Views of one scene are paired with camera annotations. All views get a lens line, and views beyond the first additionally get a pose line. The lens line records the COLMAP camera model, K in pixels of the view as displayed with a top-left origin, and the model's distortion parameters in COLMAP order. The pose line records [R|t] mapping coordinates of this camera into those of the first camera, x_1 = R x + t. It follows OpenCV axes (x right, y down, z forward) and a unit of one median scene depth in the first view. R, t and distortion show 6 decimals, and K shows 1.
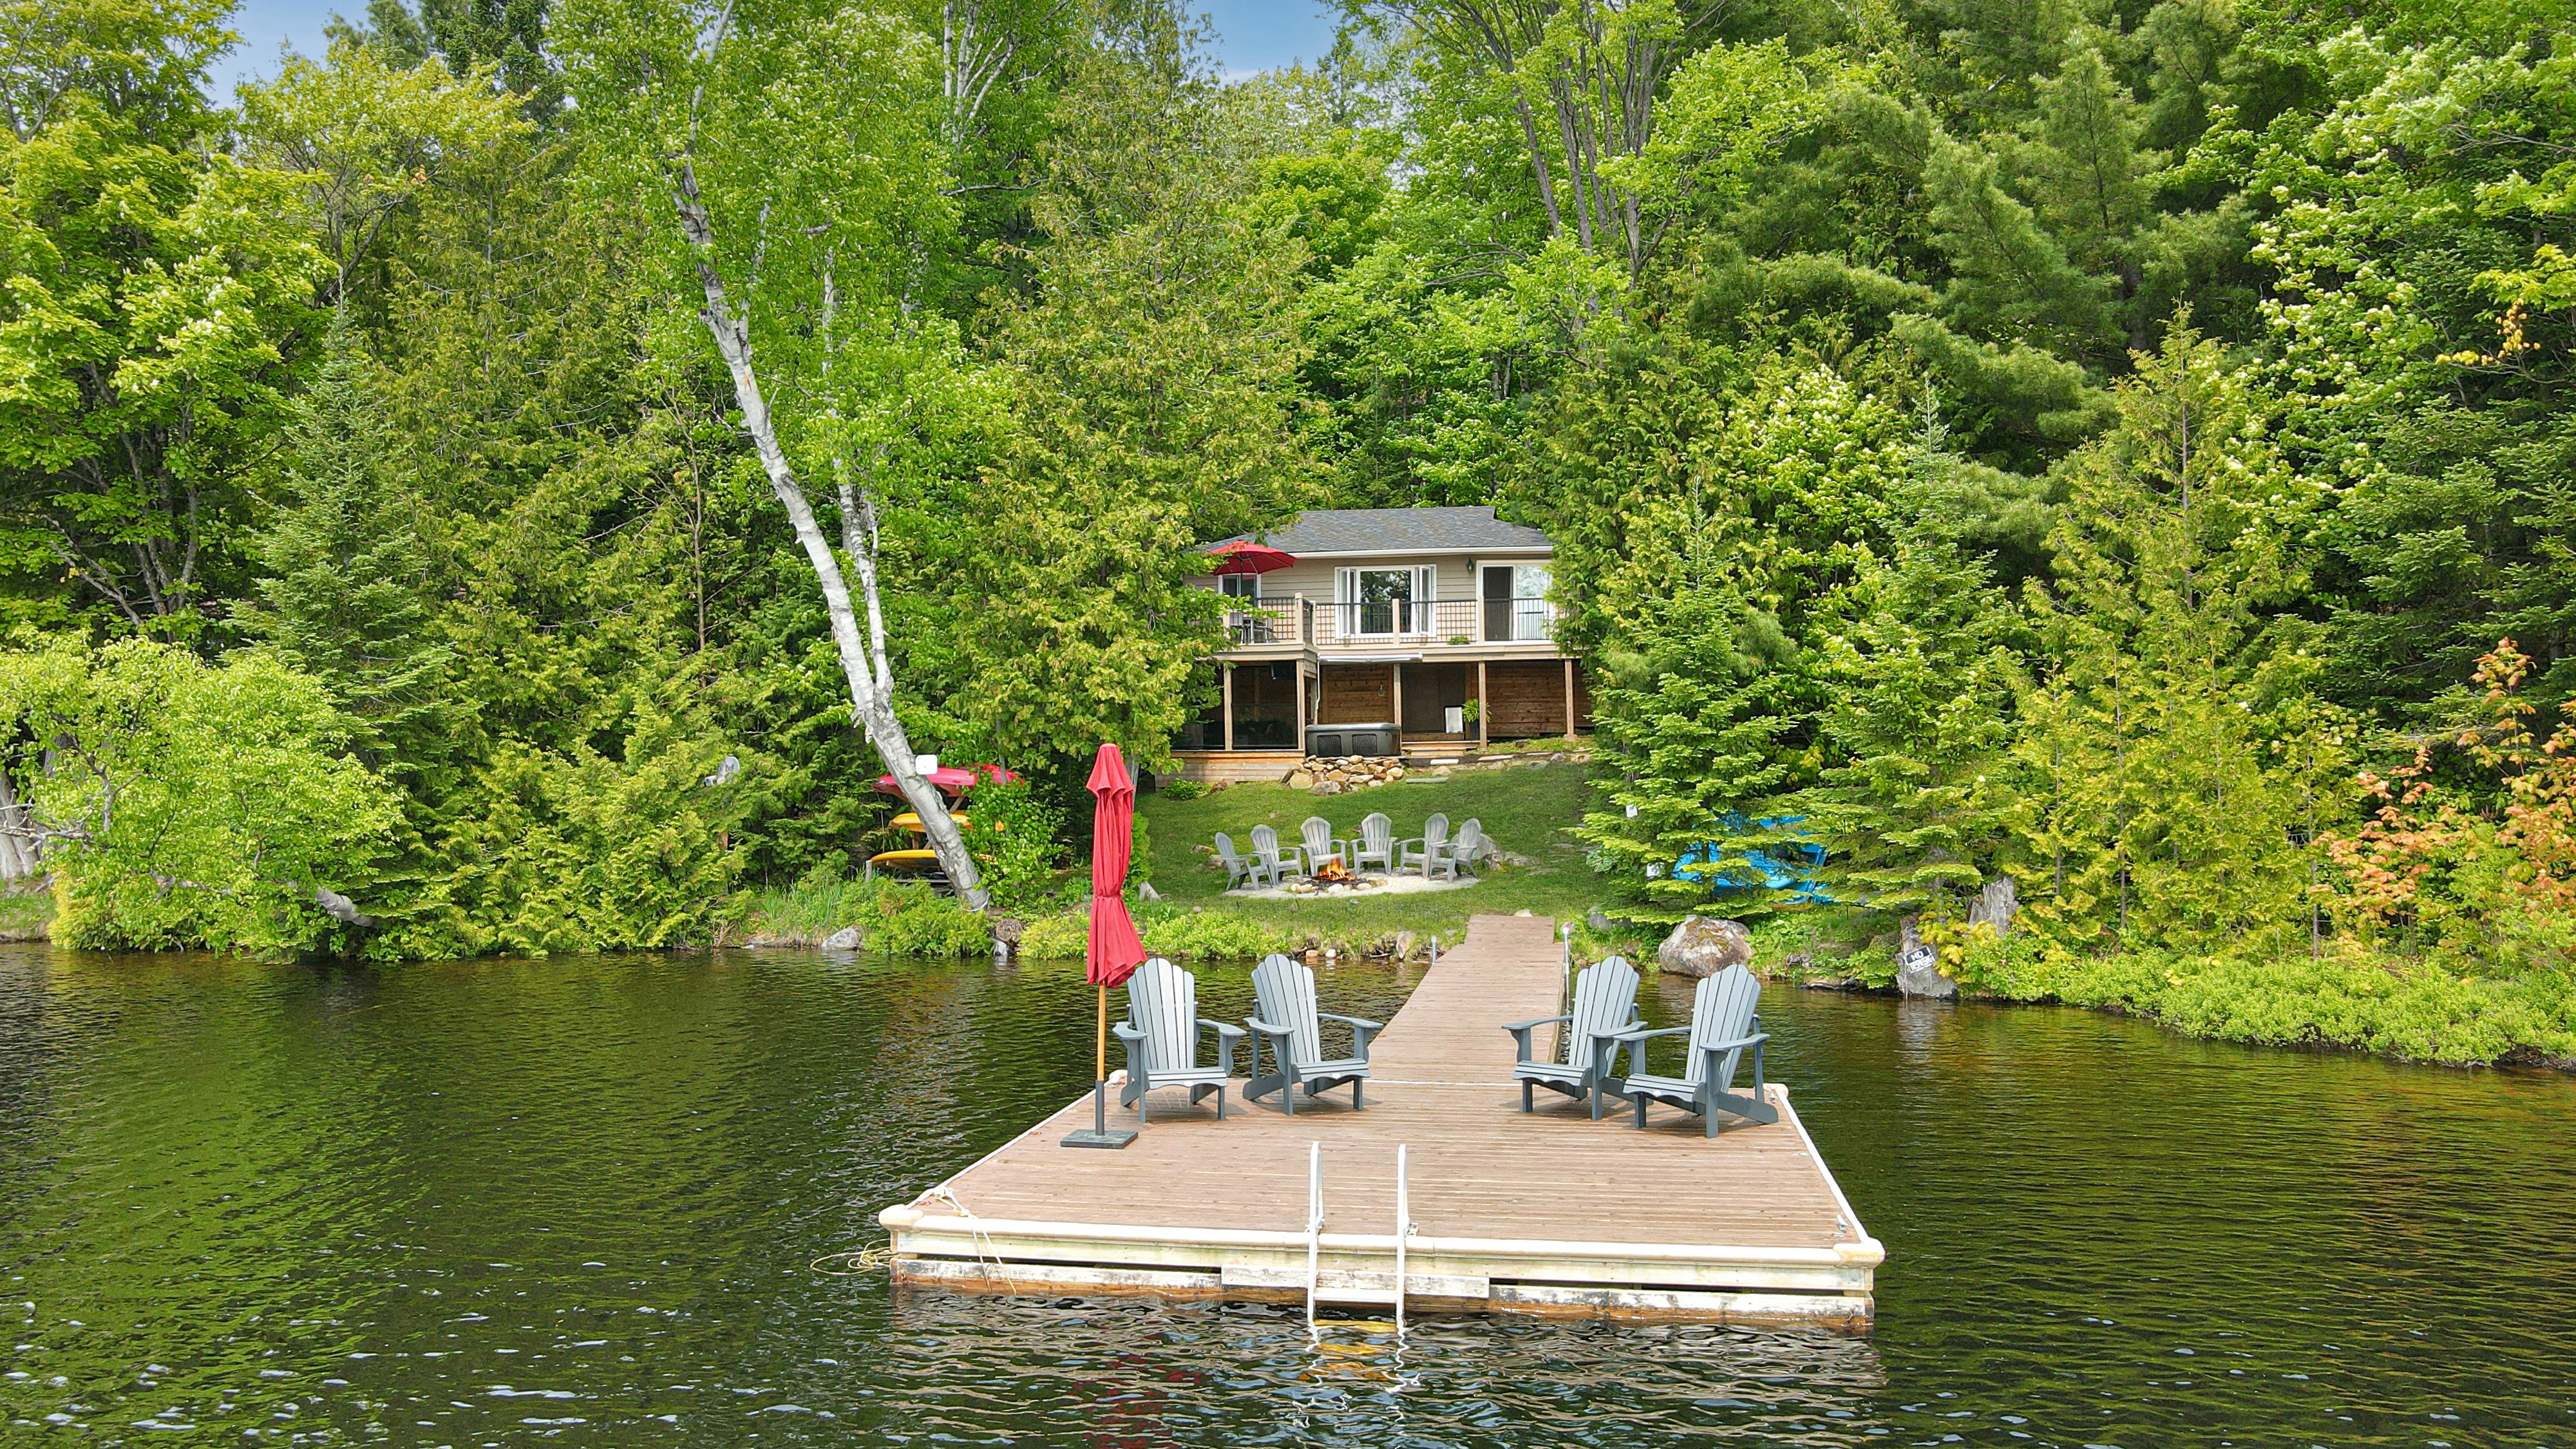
lens RADIAL K [[1946.2, 0, 1288.0], [0, 1946.2, 724.5], [0, 0, 1]] dist [0.009243, 0.010293]
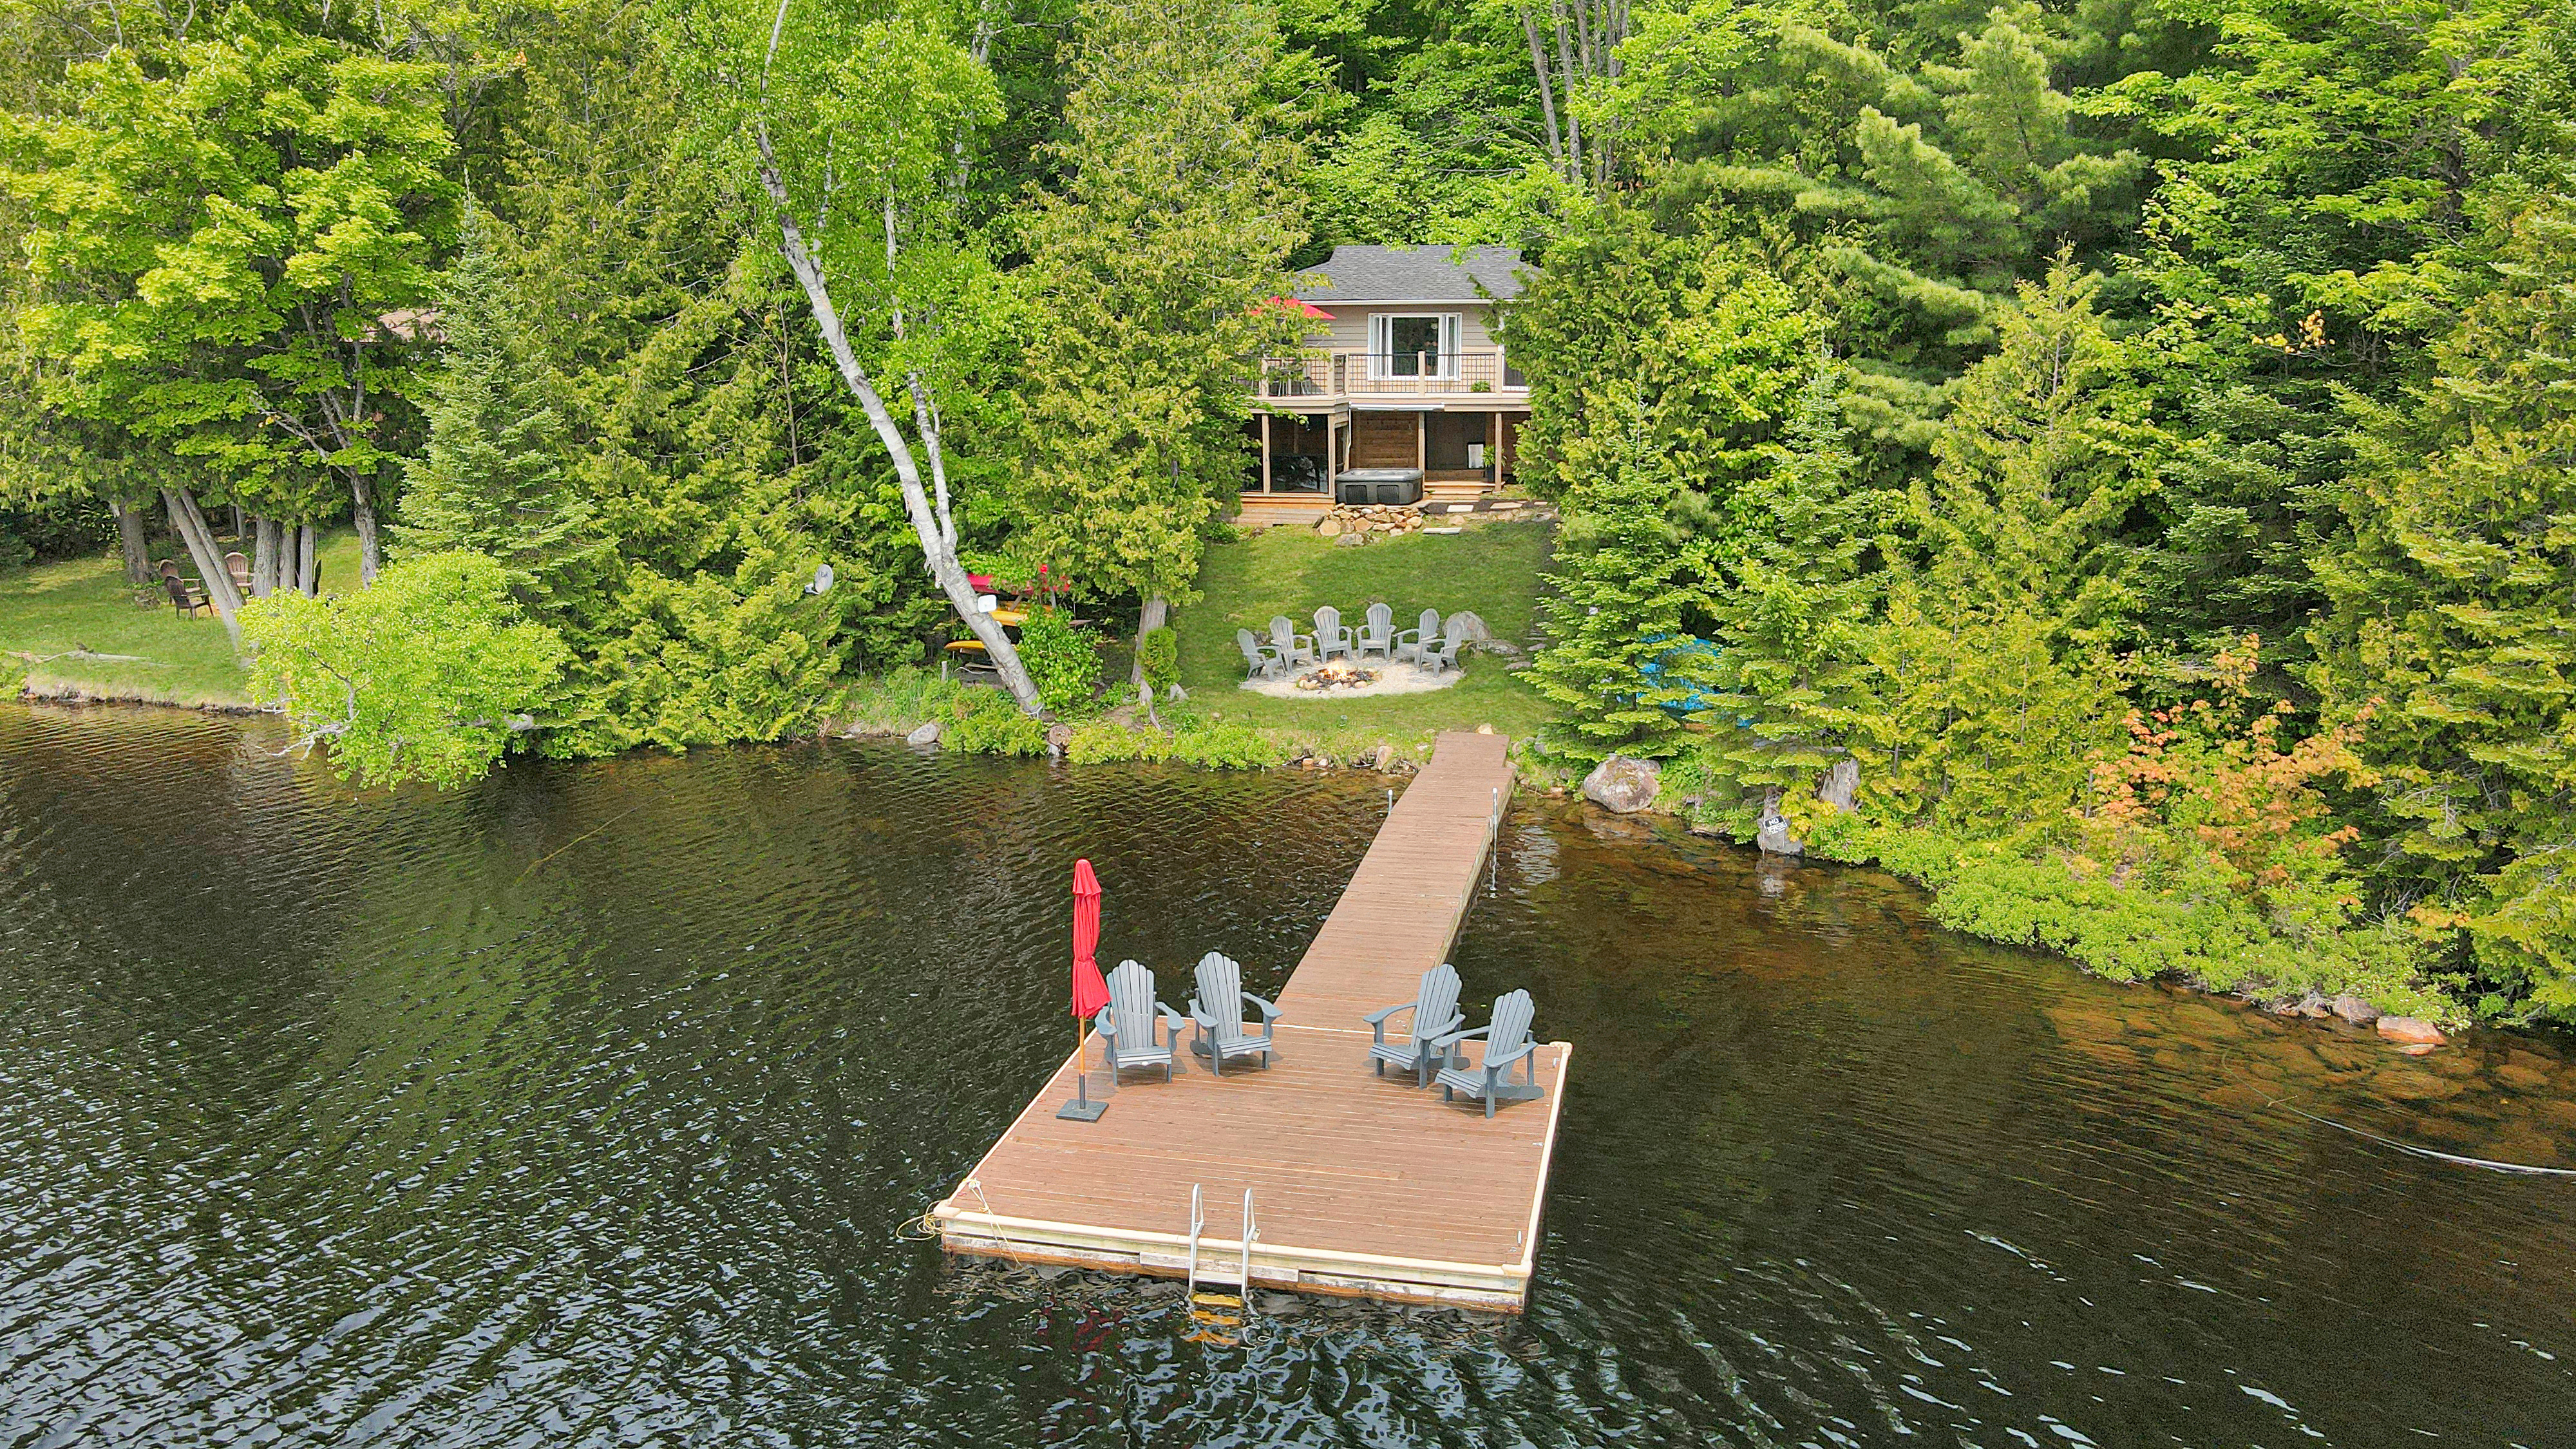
lens RADIAL K [[1946.2, 0, 1288.0], [0, 1946.2, 724.5], [0, 0, 1]] dist [0.009243, 0.010293]
pose [[0.998792, 0.014020, -0.047099, 0.055115], [-0.002543, 0.971902, 0.235371, -0.184740], [0.049075, -0.234967, 0.970764, -0.165853]]
